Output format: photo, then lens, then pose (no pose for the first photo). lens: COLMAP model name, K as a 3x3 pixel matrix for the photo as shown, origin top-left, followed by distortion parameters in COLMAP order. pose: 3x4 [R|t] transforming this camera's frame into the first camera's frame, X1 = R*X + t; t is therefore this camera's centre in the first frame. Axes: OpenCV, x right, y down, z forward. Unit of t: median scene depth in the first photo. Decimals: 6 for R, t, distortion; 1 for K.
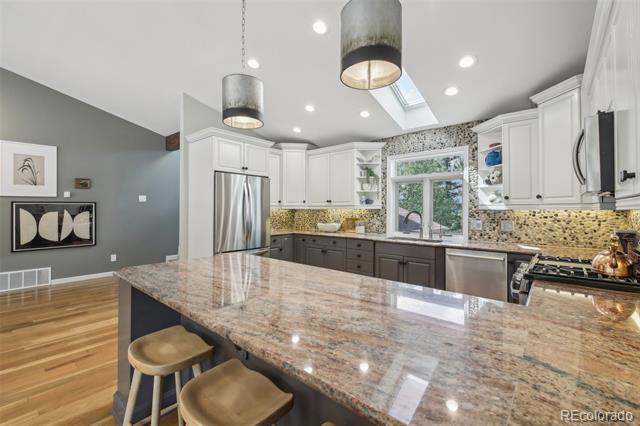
lens RADIAL K [[279.4, 0, 321.1], [0, 279.4, 209.1], [0, 0, 1]] dist [-0.001416, 0.000130]
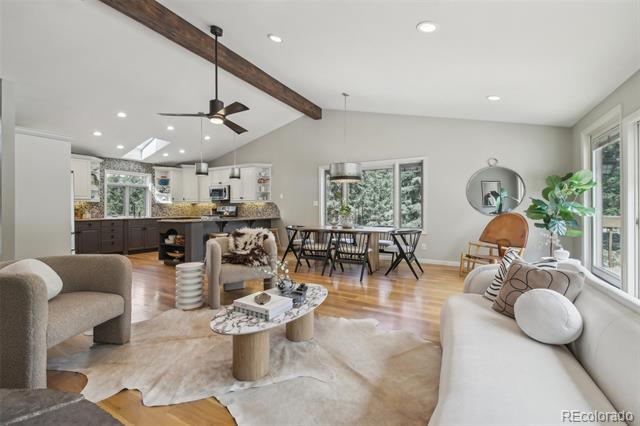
lens RADIAL K [[279.4, 0, 319.1], [0, 279.4, 207.6], [0, 0, 1]] dist [-0.001416, 0.000130]
pose [[-0.204311, -0.000710, 0.978906, -1.534531], [-0.005454, 0.999985, -0.000413, 0.023623], [-0.978891, -0.005423, -0.204312, 0.125976]]
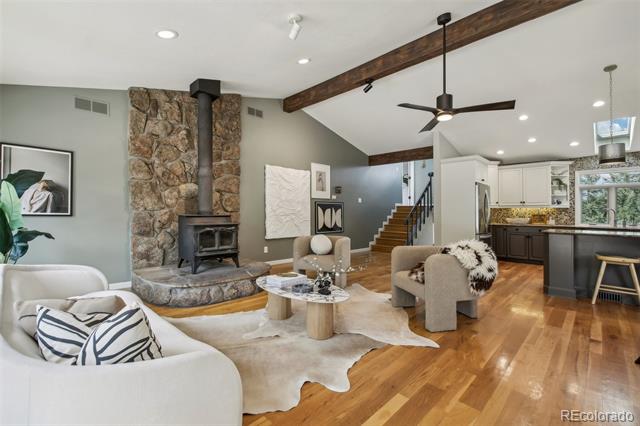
lens RADIAL K [[279.4, 0, 319.2], [0, 279.4, 210.2], [0, 0, 1]] dist [-0.001416, 0.000130]
pose [[0.995501, 0.005867, -0.094564, -0.915235], [-0.007237, 0.999874, -0.014154, 0.041105], [0.094469, 0.014774, 0.995418, -0.535551]]
